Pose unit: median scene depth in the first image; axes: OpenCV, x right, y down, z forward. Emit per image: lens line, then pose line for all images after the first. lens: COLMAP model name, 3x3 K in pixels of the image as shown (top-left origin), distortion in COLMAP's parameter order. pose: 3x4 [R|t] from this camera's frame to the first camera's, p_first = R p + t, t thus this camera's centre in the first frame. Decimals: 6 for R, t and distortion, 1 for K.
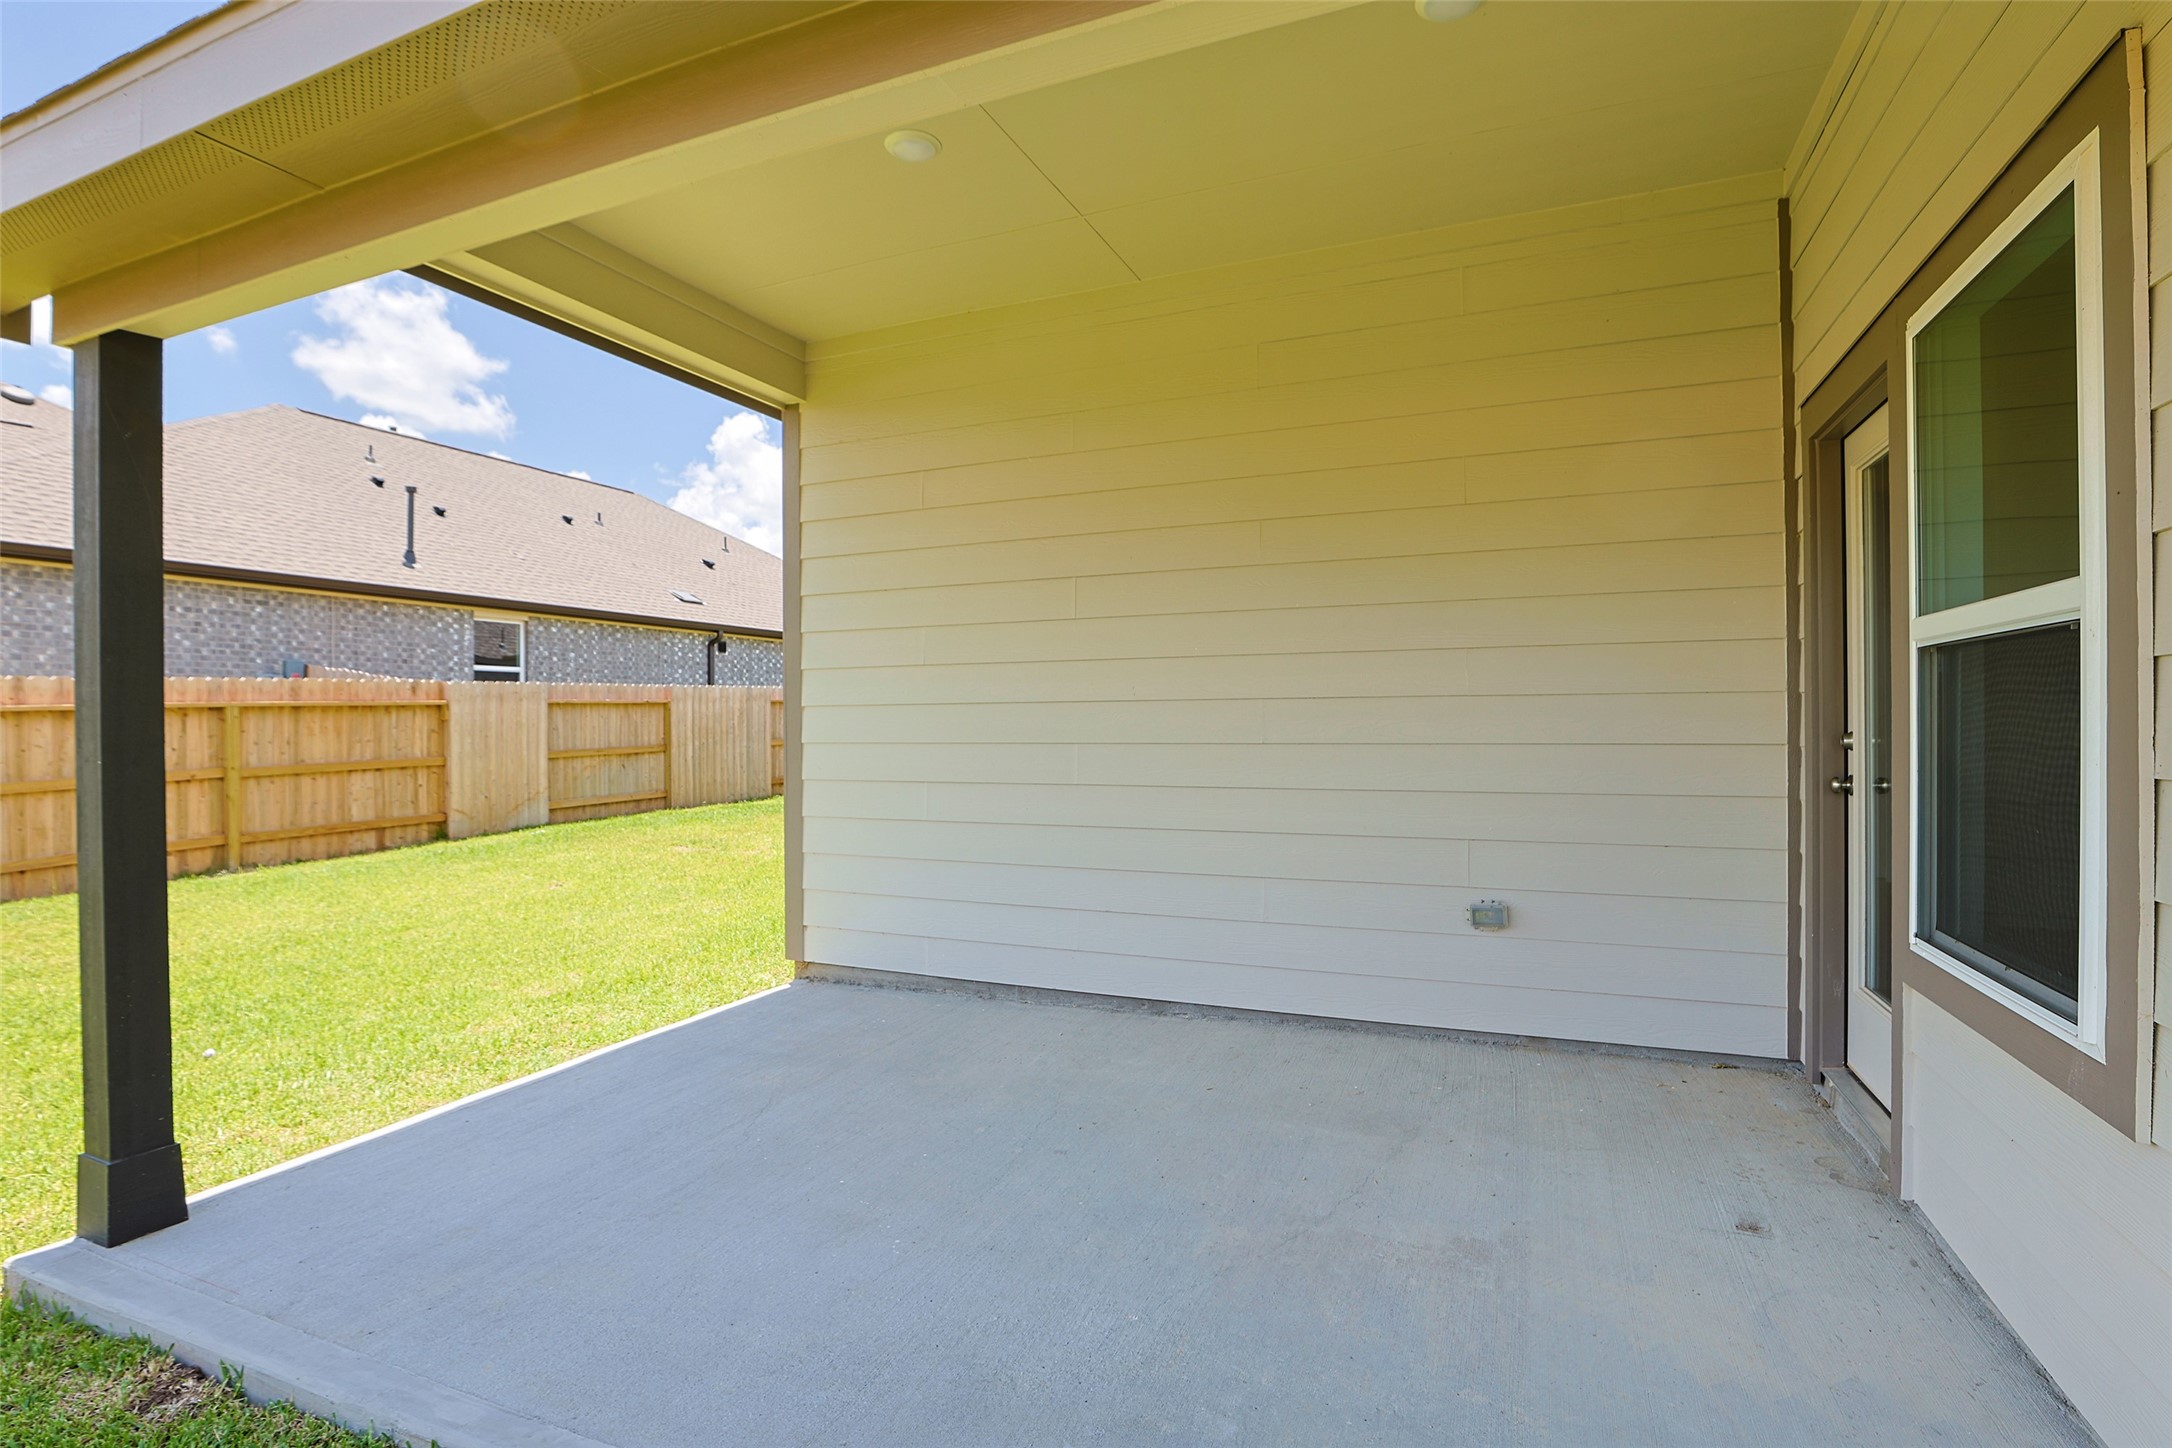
lens RADIAL K [[1004.3, 0, 1098.2], [0, 1004.3, 721.0], [0, 0, 1]] dist [0.004763, -0.001703]
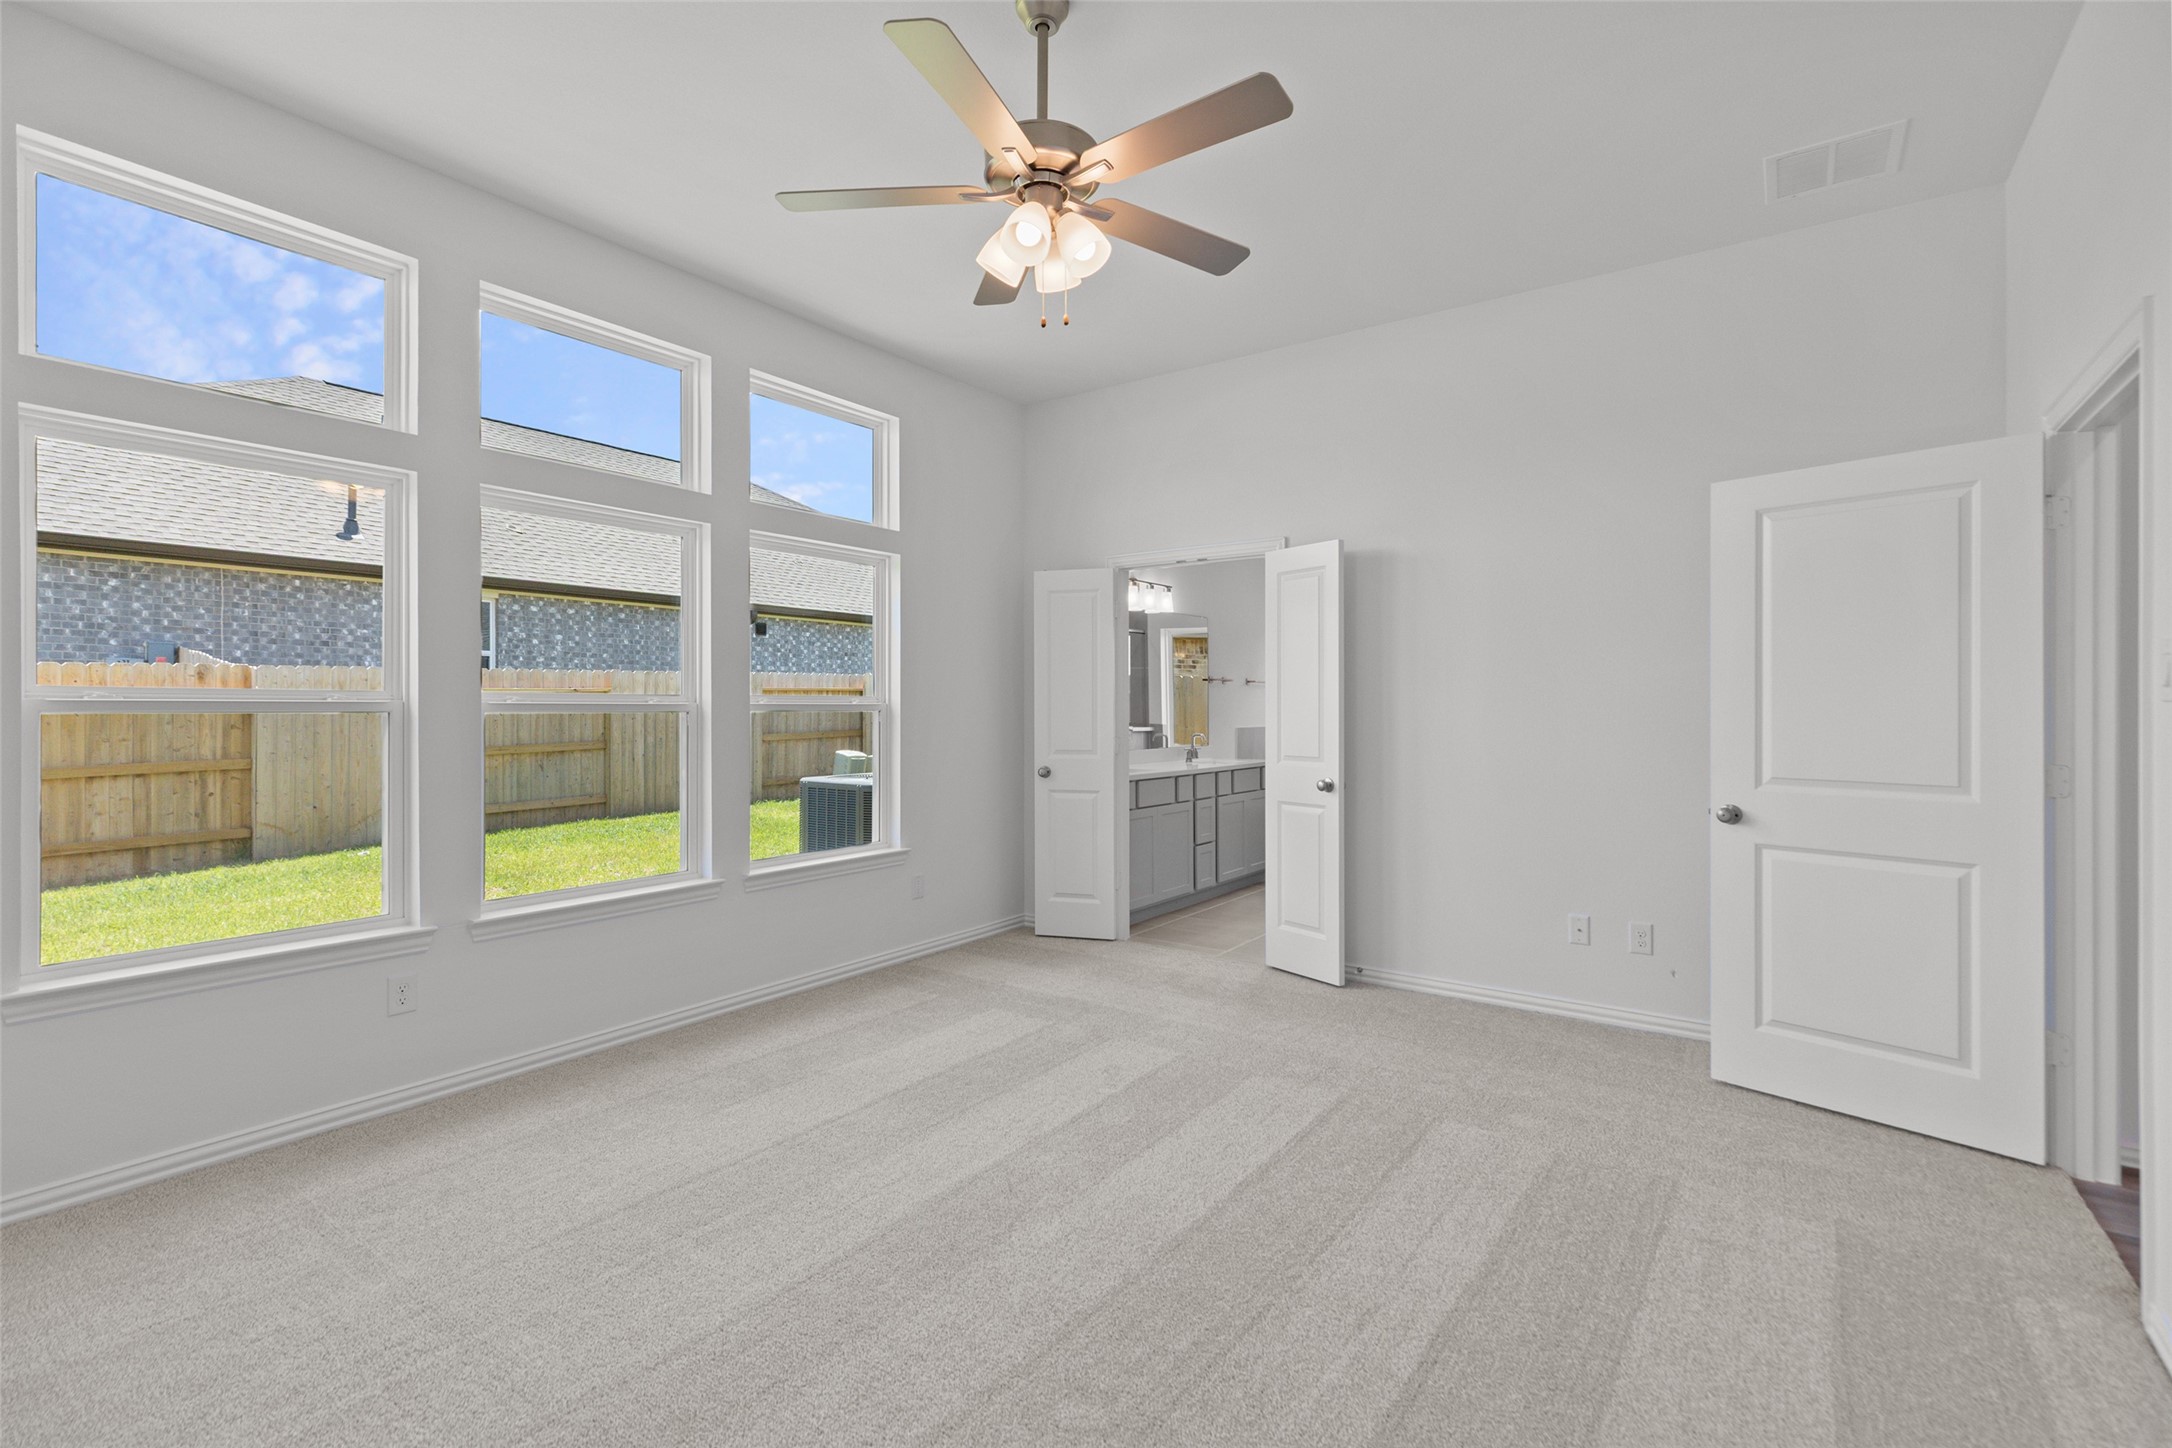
lens RADIAL K [[1004.3, 0, 1086.4], [0, 1004.3, 714.7], [0, 0, 1]] dist [0.004763, -0.001703]
pose [[0.986038, 0.004422, -0.166463, 0.130137], [-0.003312, 0.999970, 0.006944, -0.006268], [0.166489, -0.006296, 0.986023, 0.277251]]
